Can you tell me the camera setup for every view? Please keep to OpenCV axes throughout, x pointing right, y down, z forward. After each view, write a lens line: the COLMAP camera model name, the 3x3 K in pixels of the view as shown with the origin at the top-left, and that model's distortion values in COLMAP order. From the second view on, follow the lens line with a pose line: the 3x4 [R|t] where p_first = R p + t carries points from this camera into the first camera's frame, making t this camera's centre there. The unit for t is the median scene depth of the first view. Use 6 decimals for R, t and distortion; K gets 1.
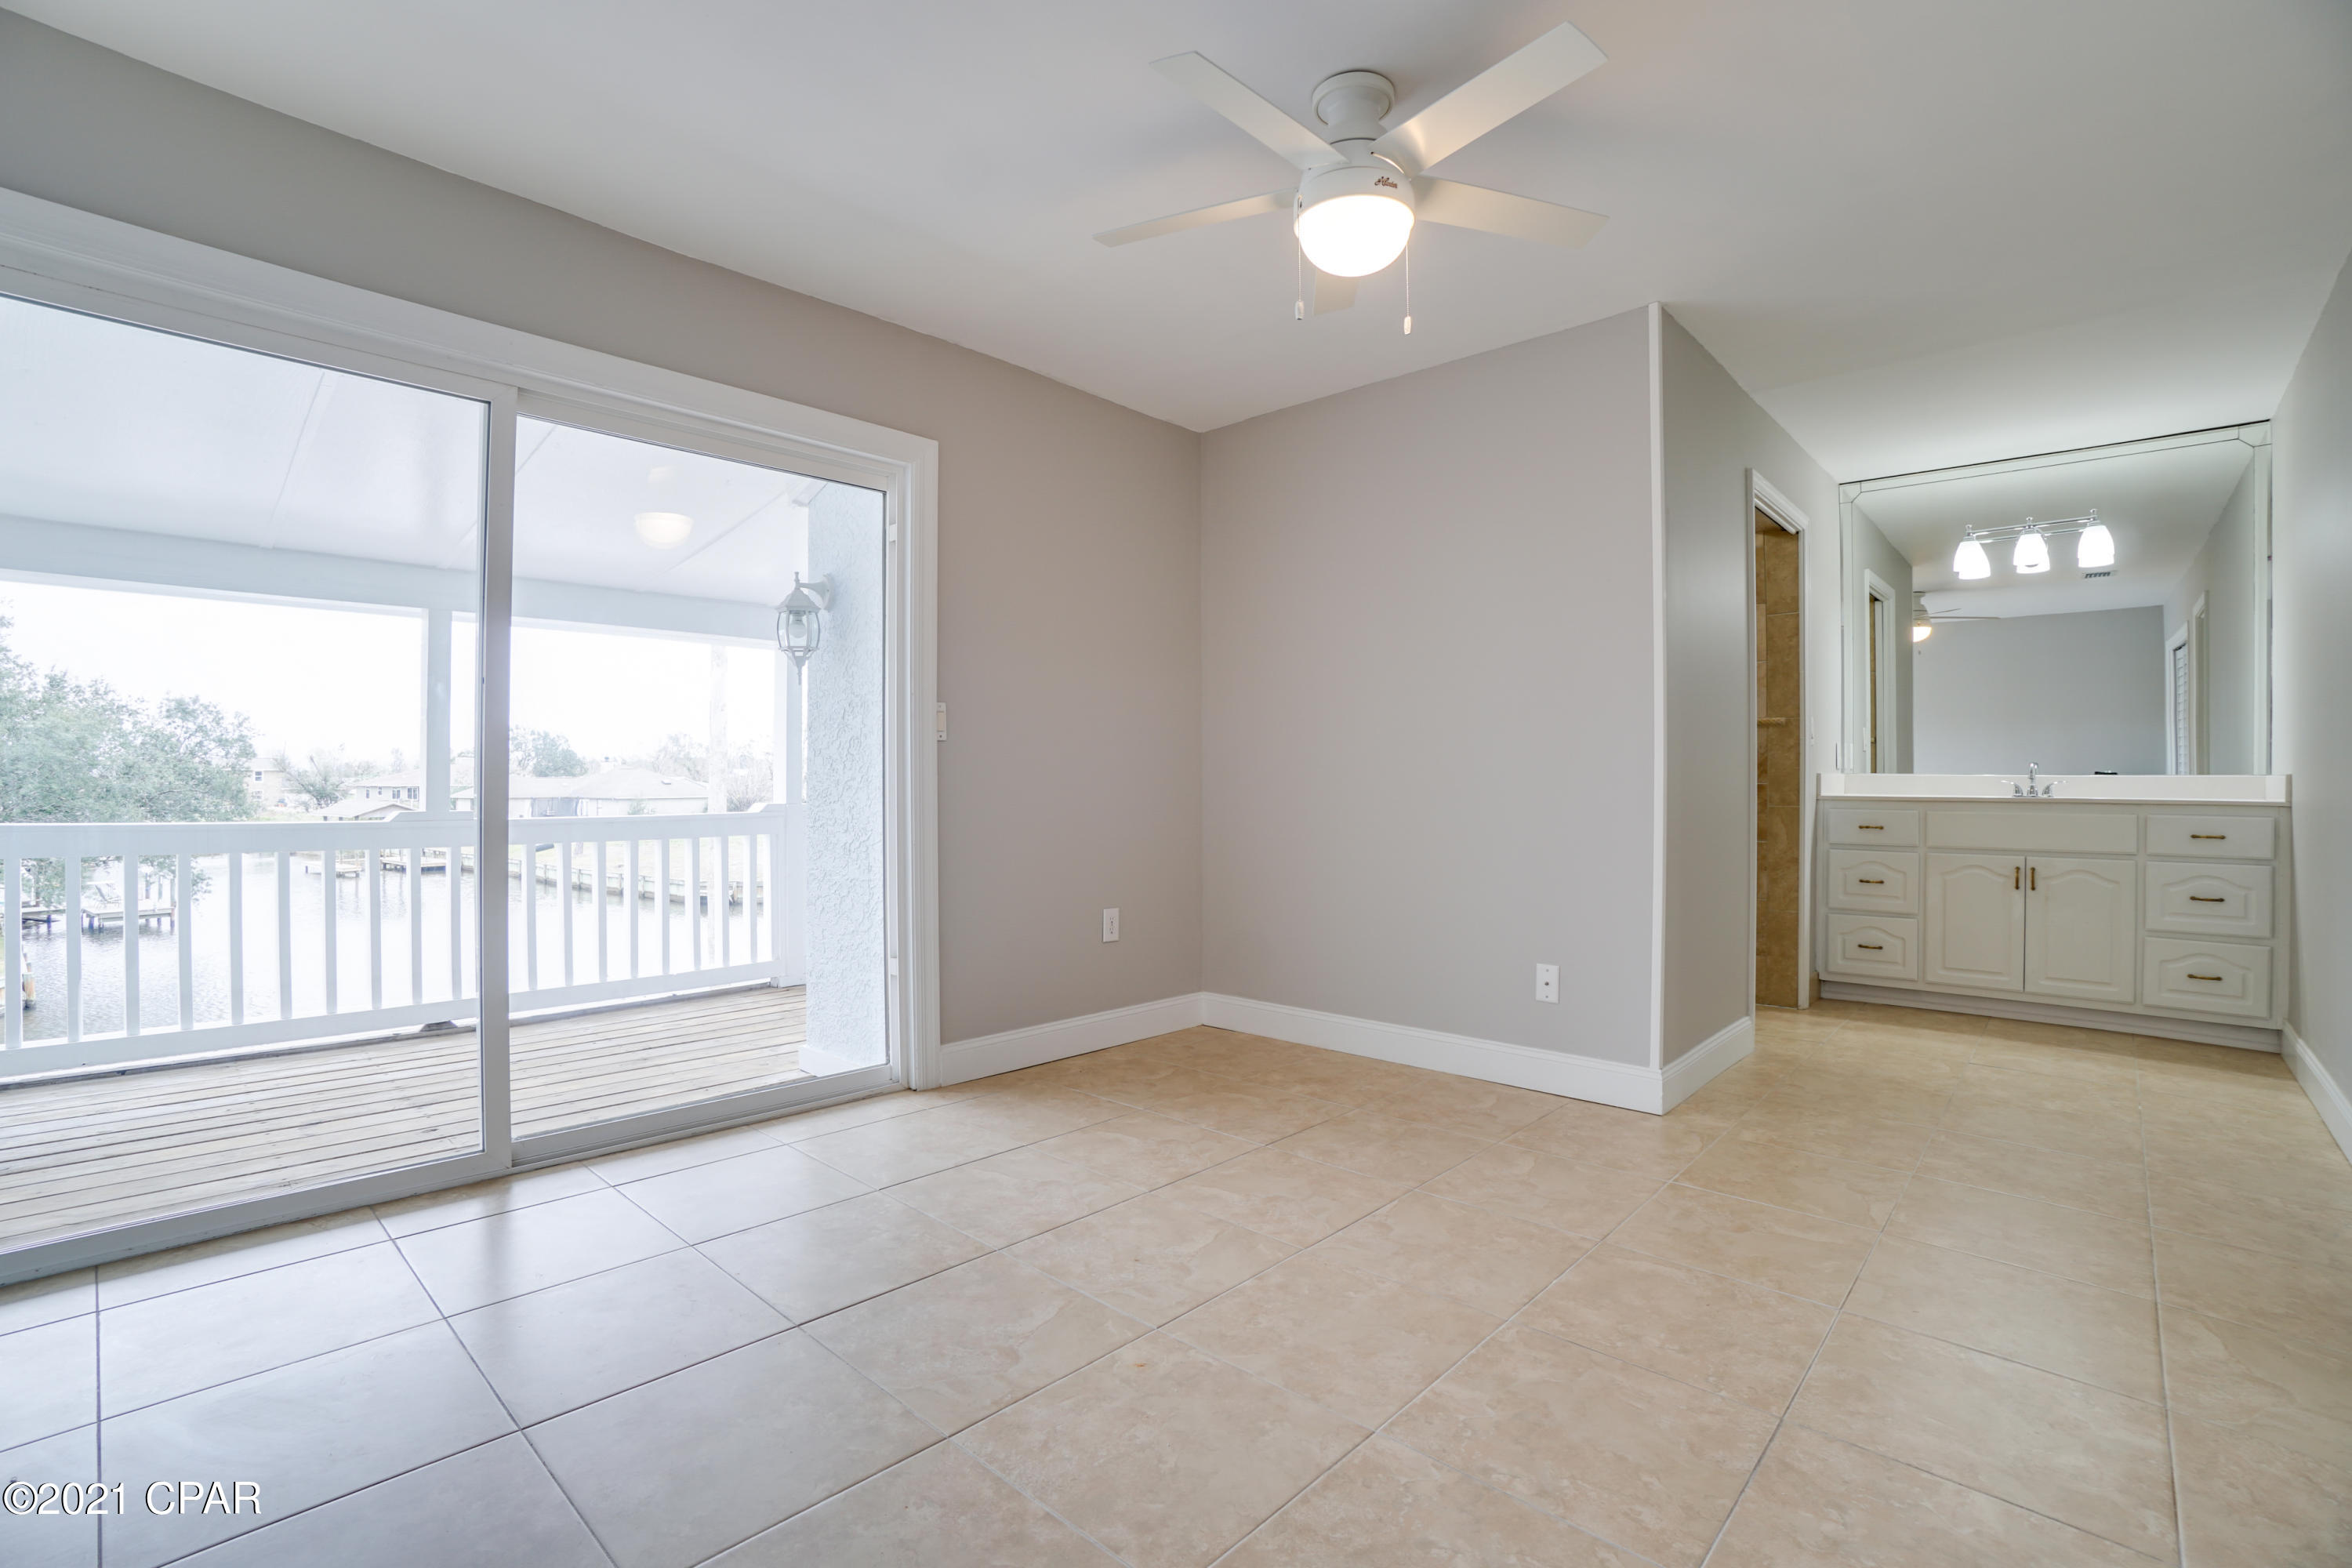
lens RADIAL K [[1008.5, 0, 1189.0], [0, 1008.5, 786.5], [0, 0, 1]] dist [-0.065487, 0.014254]
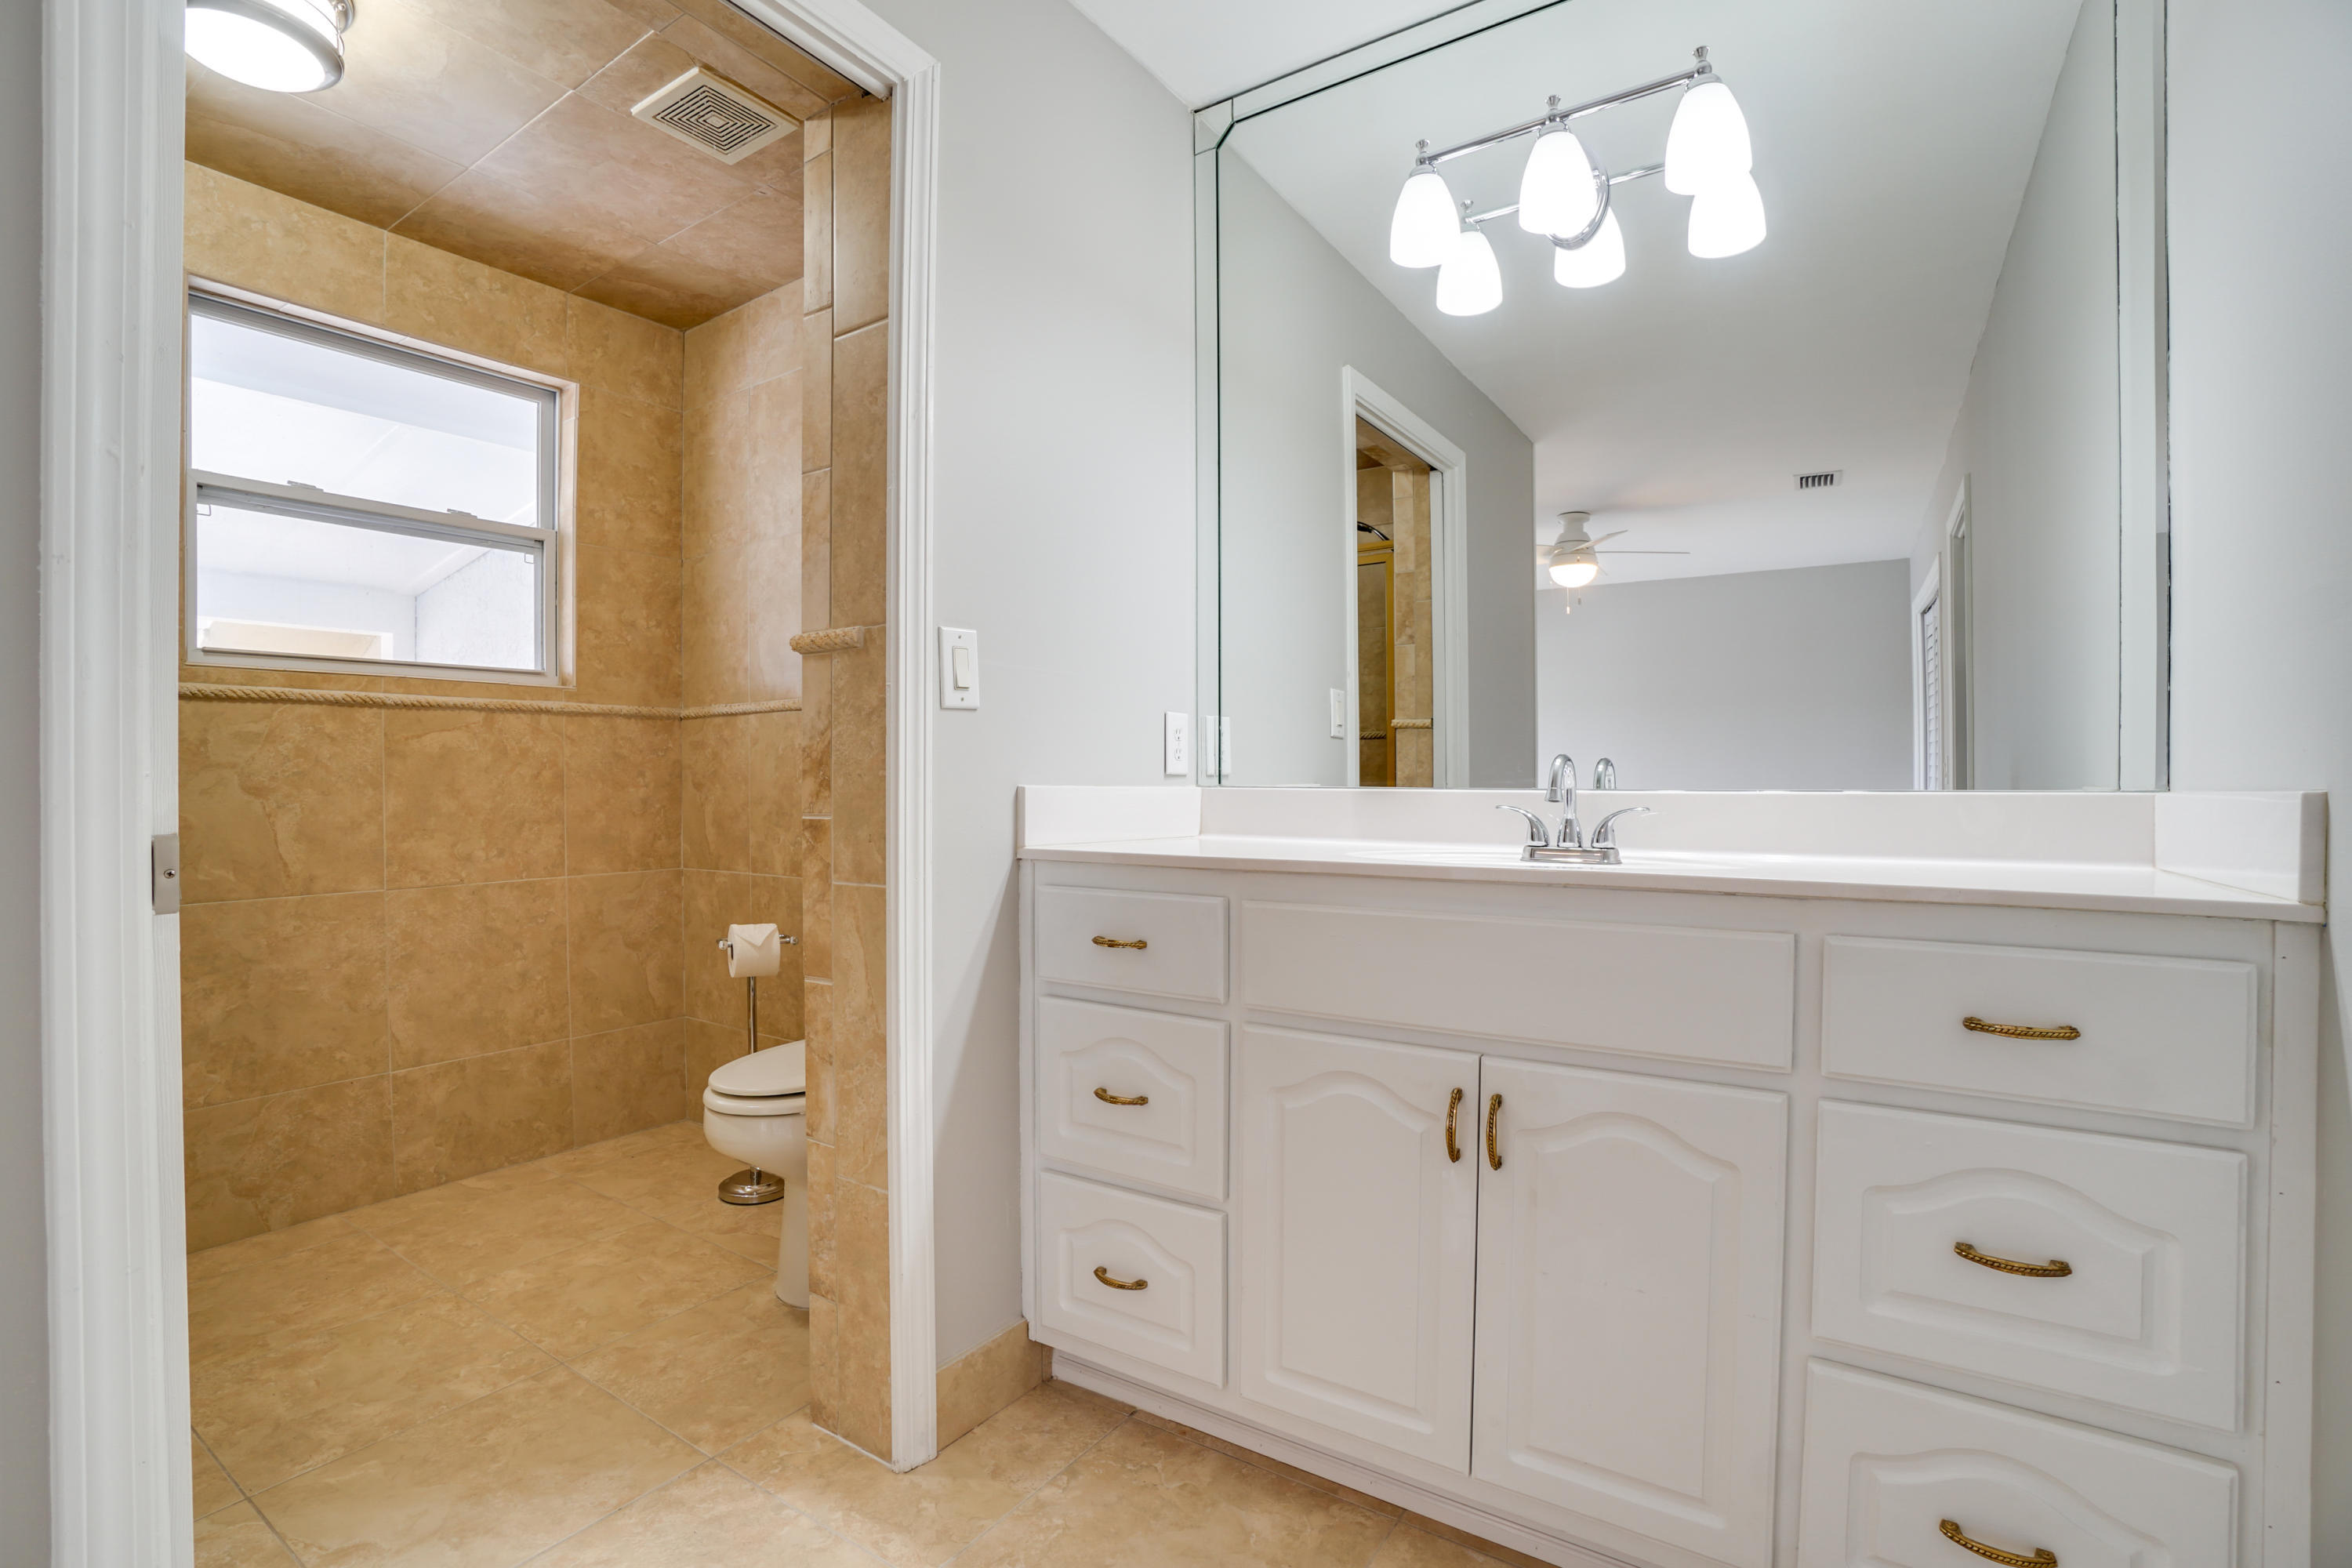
lens RADIAL K [[1008.5, 0, 1197.8], [0, 1008.5, 798.2], [0, 0, 1]] dist [-0.065487, 0.014254]
pose [[0.987085, -0.004824, 0.160125, 0.725259], [0.004082, 0.999979, 0.004963, -0.012305], [-0.160145, -0.004246, 0.987084, 0.698168]]
